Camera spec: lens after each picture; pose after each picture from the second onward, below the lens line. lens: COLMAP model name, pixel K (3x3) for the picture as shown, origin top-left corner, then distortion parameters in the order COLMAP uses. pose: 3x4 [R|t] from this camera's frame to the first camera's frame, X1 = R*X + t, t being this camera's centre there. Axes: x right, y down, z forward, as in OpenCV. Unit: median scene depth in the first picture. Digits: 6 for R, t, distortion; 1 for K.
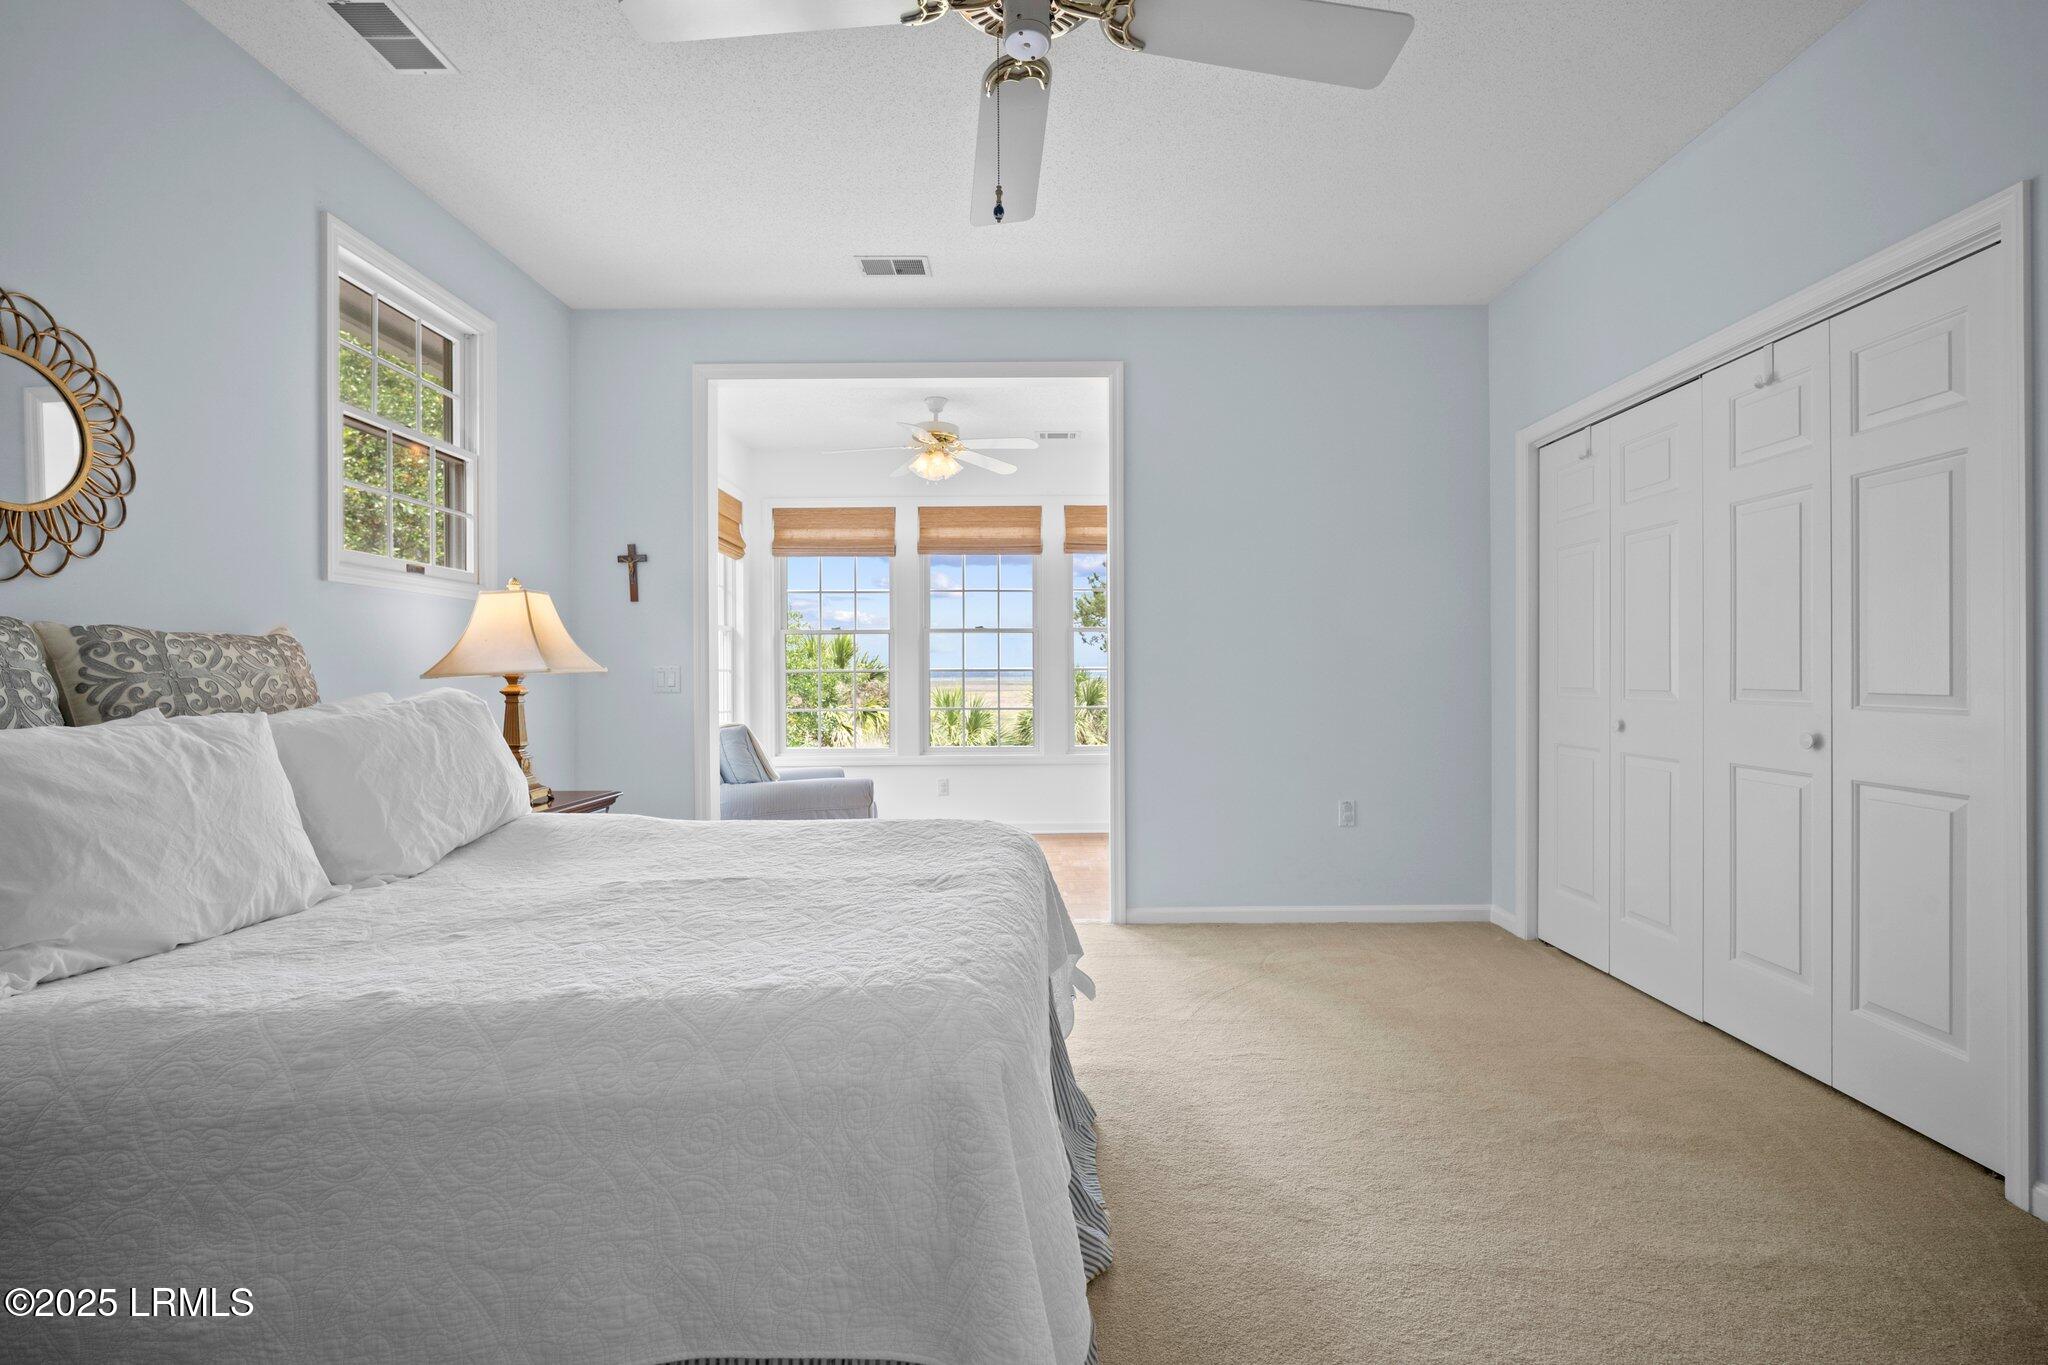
lens RADIAL K [[899.2, 0, 1015.8], [0, 899.2, 683.3], [0, 0, 1]] dist [-0.008265, 0.000525]
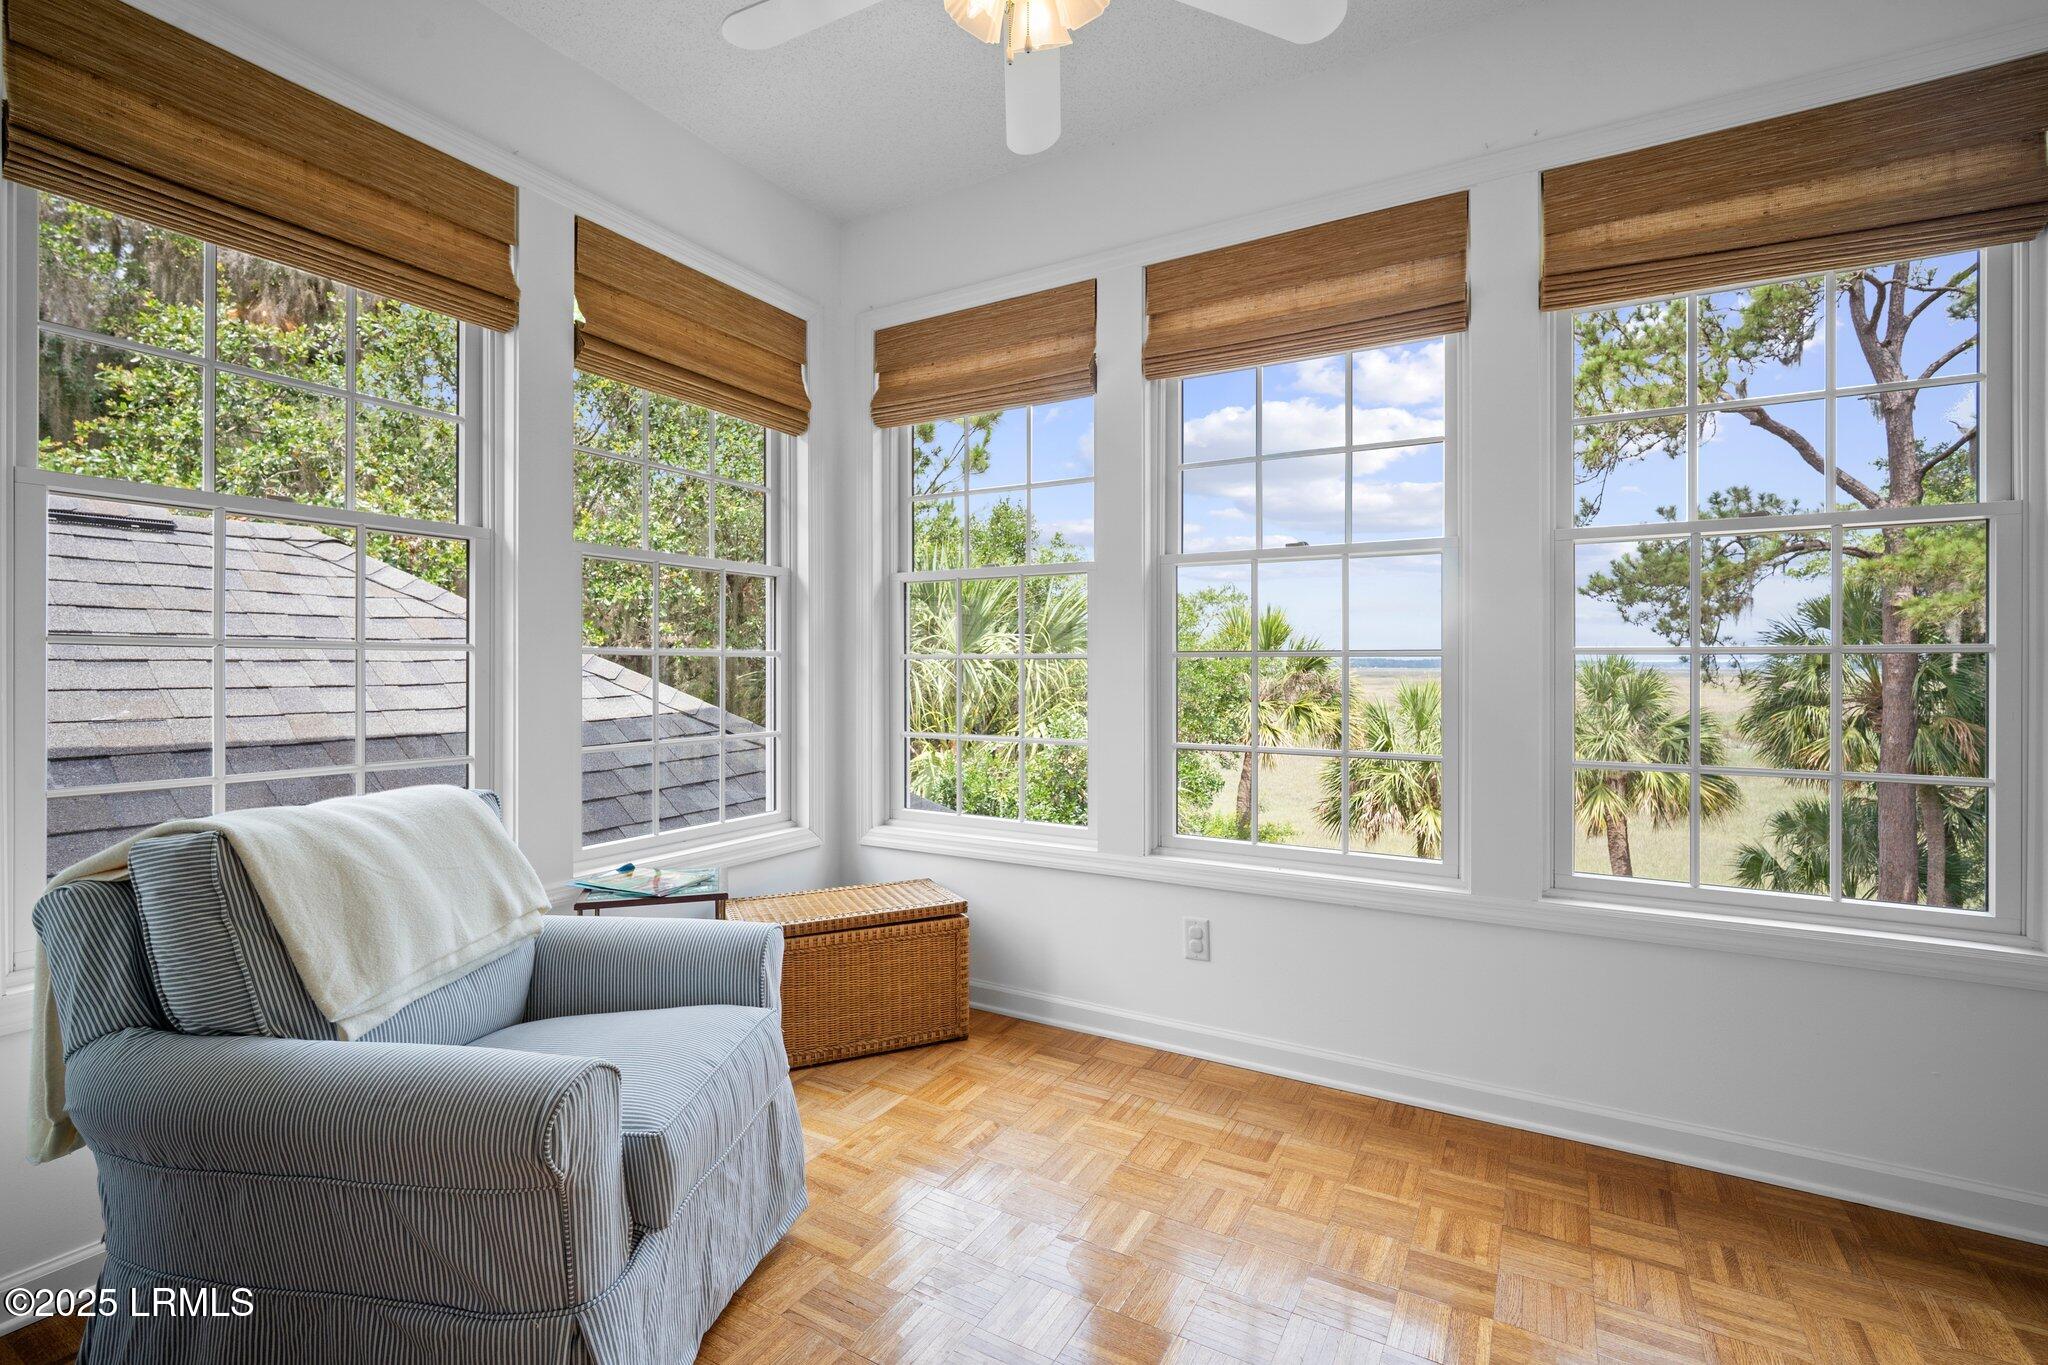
lens RADIAL K [[894.8, 0, 1026.3], [0, 894.8, 675.5], [0, 0, 1]] dist [-0.010930, 0.000446]
pose [[0.868698, 0.011348, -0.495212, 0.111718], [-0.009670, 0.999936, 0.005951, -0.012249], [0.495247, -0.000380, 0.868752, 1.278634]]
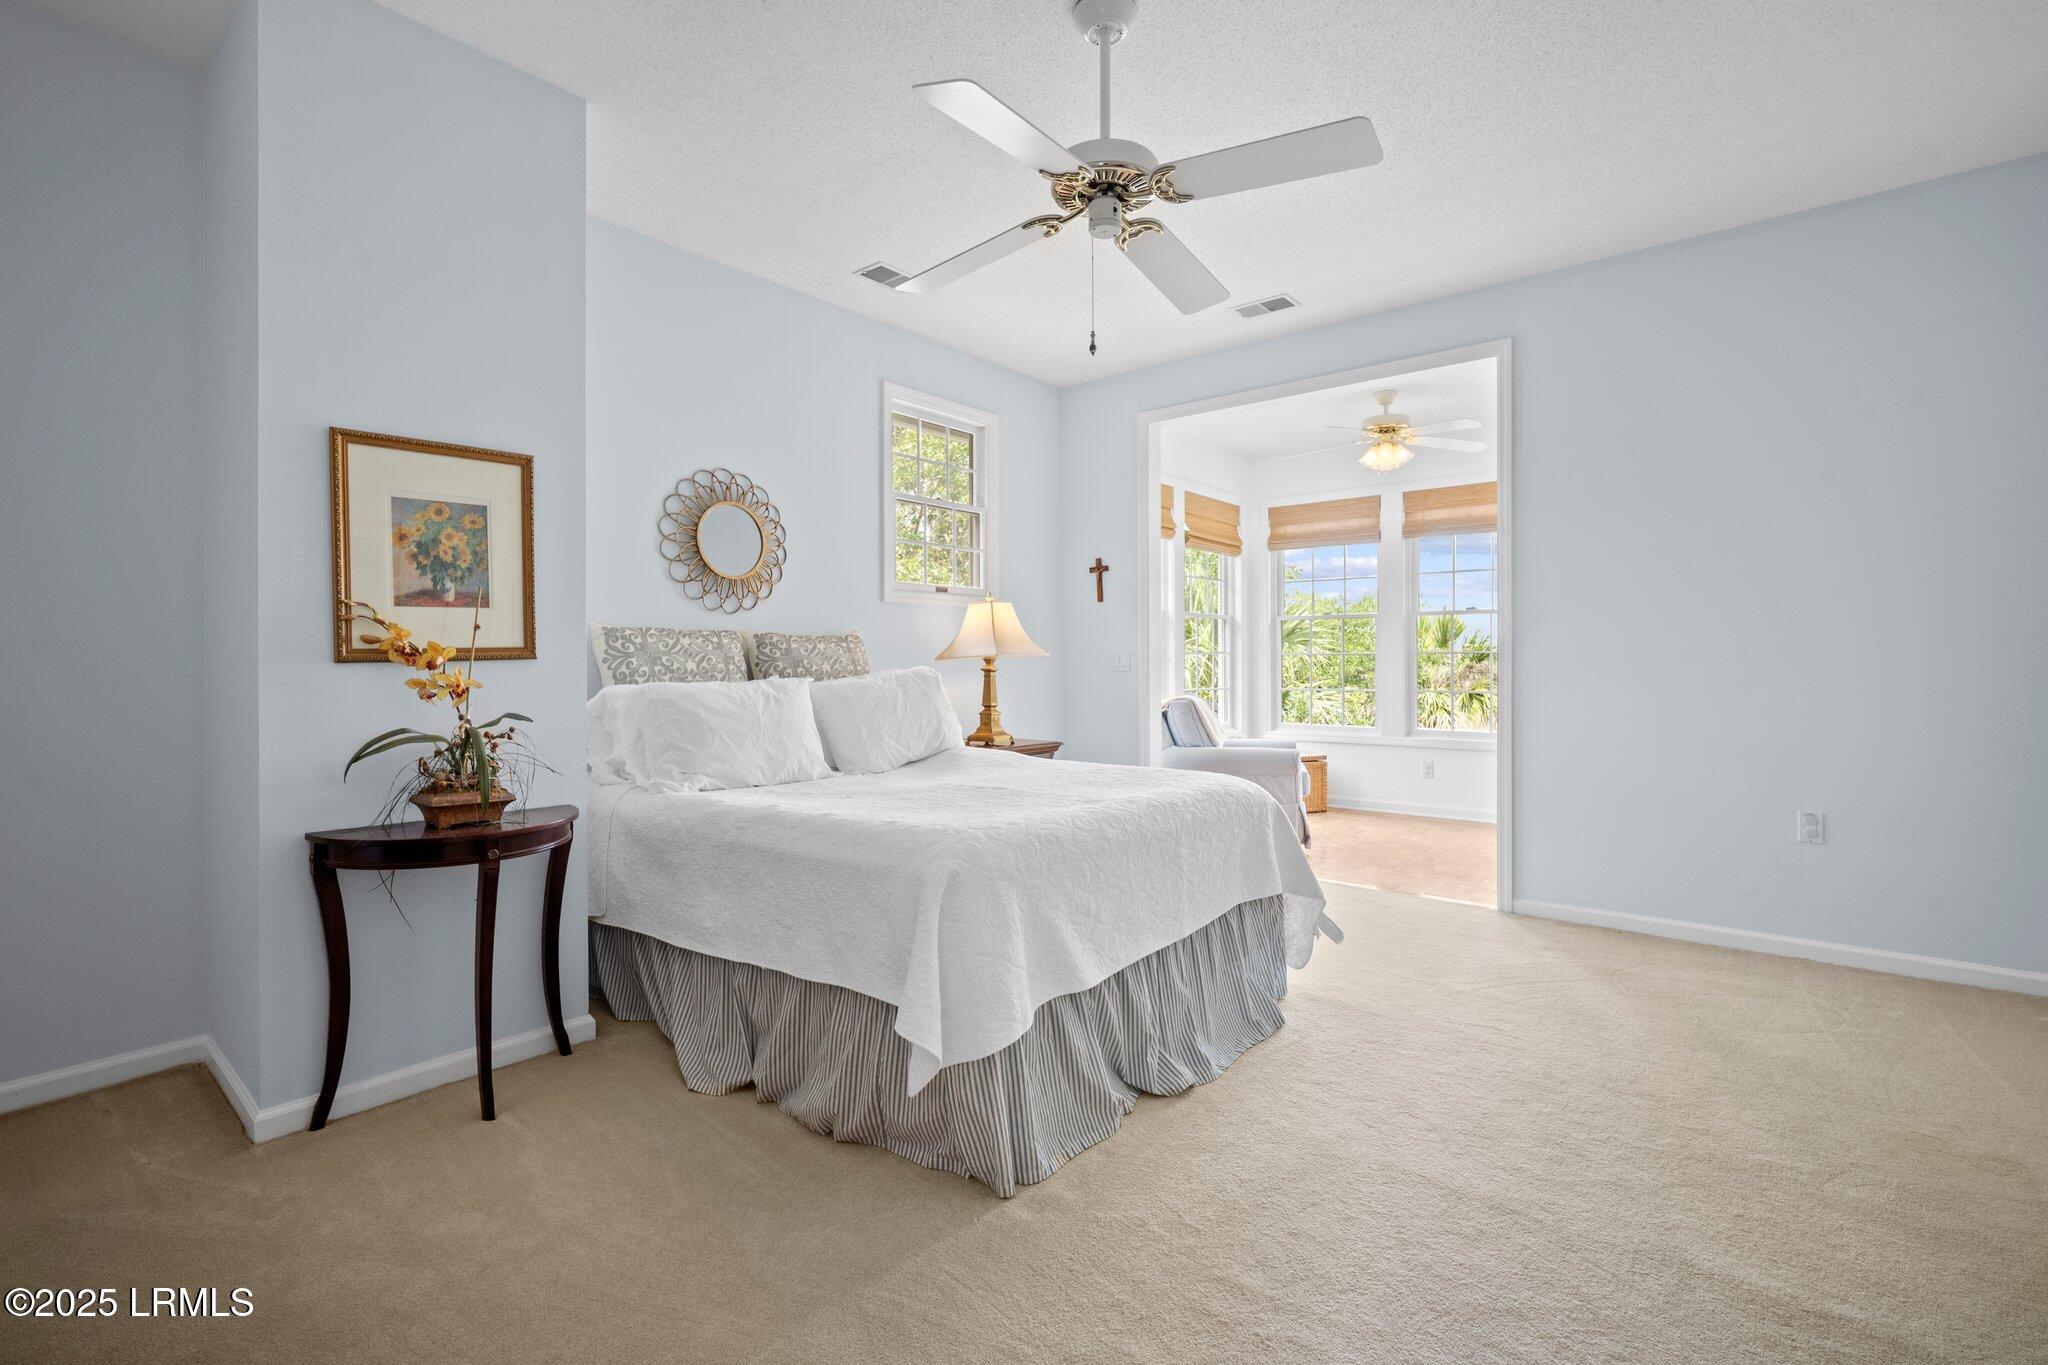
lens RADIAL K [[894.8, 0, 1026.3], [0, 894.8, 675.5], [0, 0, 1]] dist [-0.010930, 0.000446]
pose [[0.773700, 0.014995, -0.633375, 0.428768], [-0.006705, 0.999858, 0.015481, -0.003202], [0.633517, -0.007731, 0.773690, -0.111457]]
